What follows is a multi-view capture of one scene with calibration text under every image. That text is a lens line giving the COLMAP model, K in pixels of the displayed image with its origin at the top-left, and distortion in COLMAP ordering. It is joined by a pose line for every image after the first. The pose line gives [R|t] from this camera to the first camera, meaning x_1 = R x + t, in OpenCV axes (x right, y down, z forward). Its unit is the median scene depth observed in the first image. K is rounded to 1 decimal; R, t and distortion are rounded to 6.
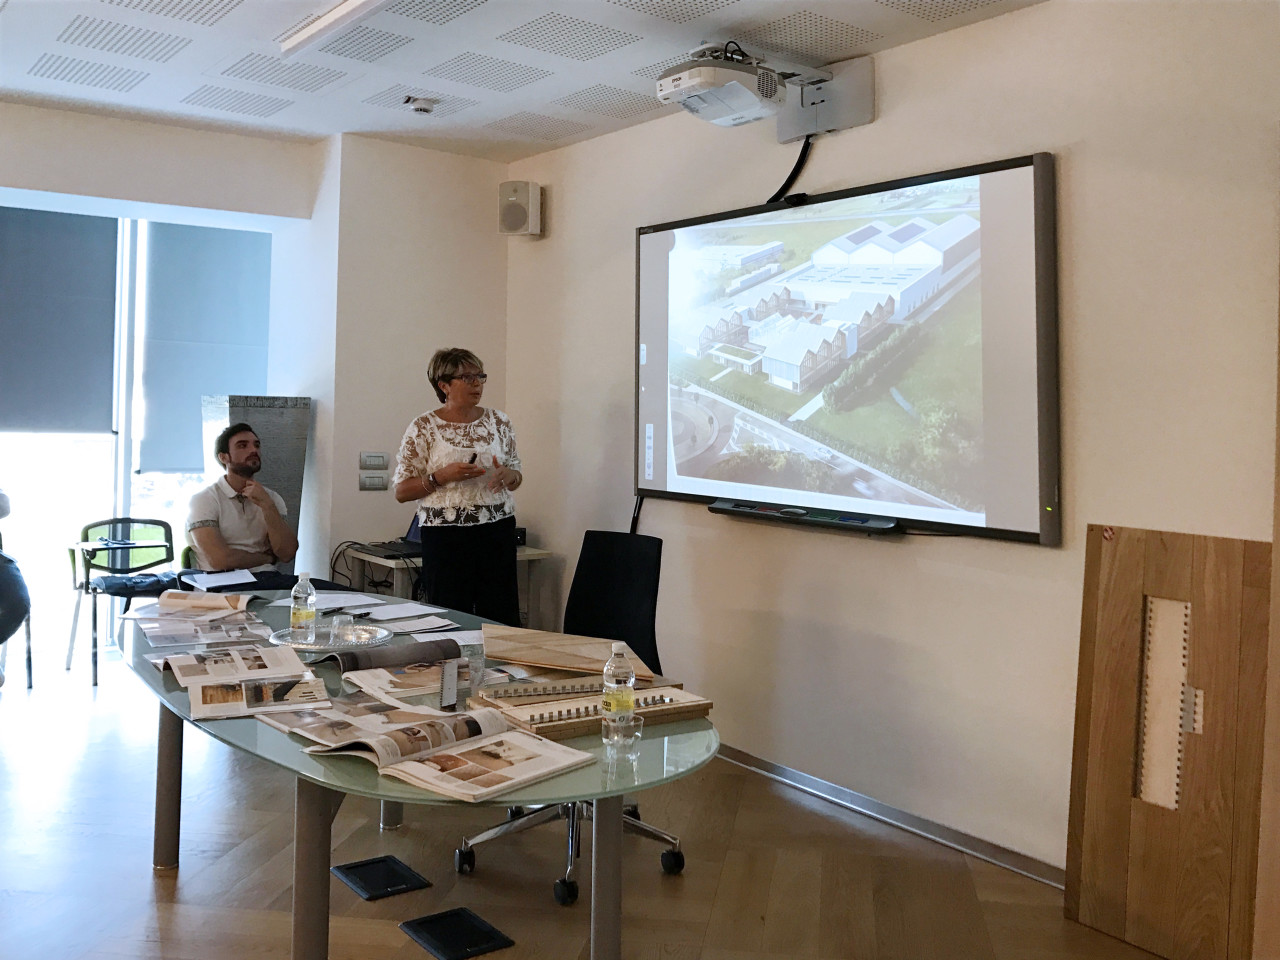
lens RADIAL K [[1173.1, 0, 642.9], [0, 1173.1, 454.4], [0, 0, 1]] dist [-0.010590, -0.003339]
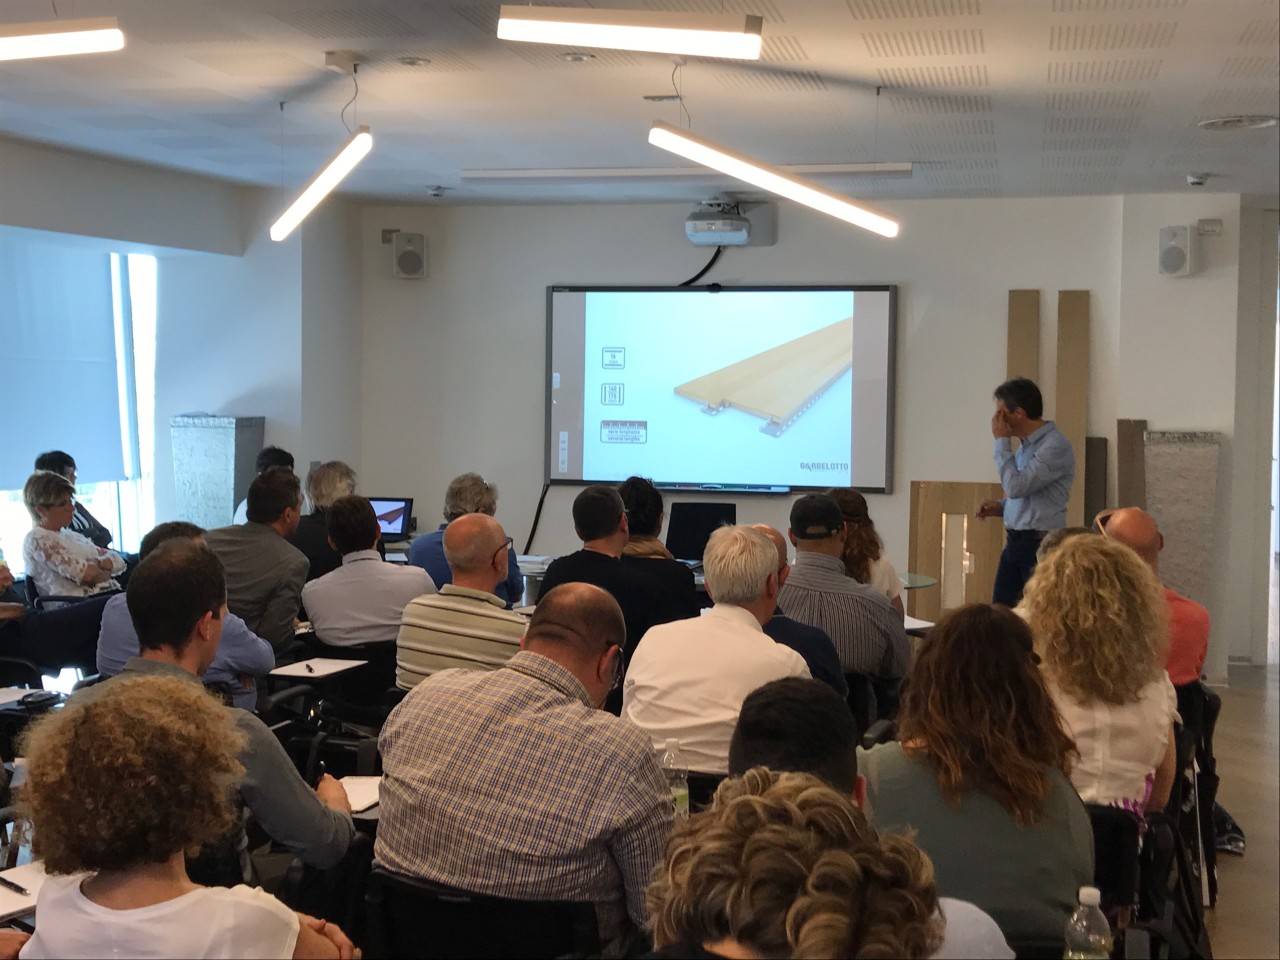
lens RADIAL K [[1906.1, 0, 640.0], [0, 1906.1, 480.0], [0, 0, 1]] dist [0.023517, 0.011967]
pose [[0.799429, -0.021464, 0.600377, -1.523586], [0.026264, 0.999655, 0.000767, 0.037511], [-0.600186, 0.015155, 0.799717, -1.000257]]
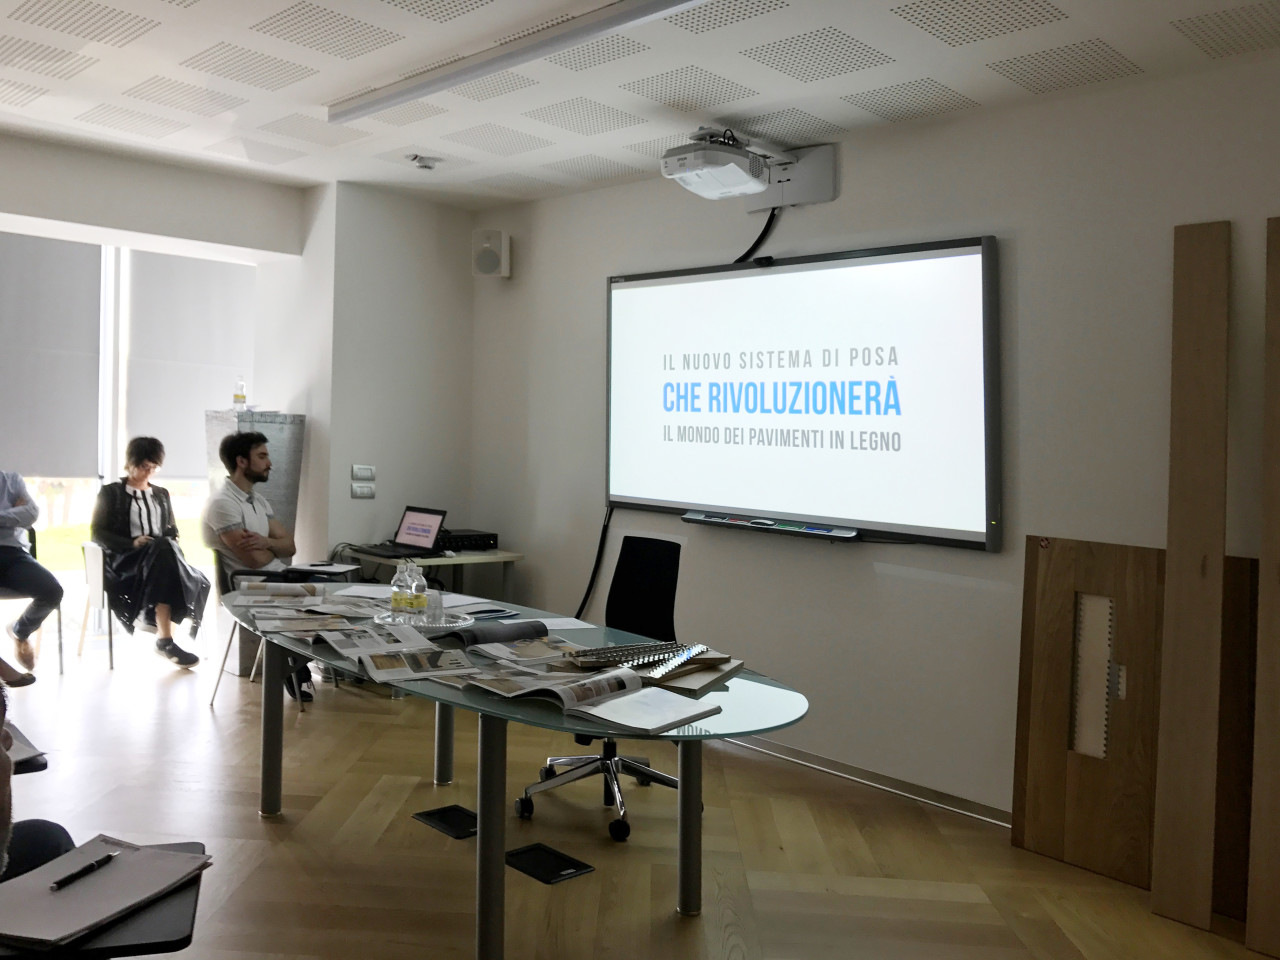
lens RADIAL K [[1045.1, 0, 640.0], [0, 1045.1, 480.0], [0, 0, 1]] dist [-0.001429, -0.000522]
pose [[0.995084, 0.020358, 0.096918, -0.094621], [-0.021060, 0.999759, 0.006228, 0.001251], [-0.096768, -0.008239, 0.995273, -0.050161]]
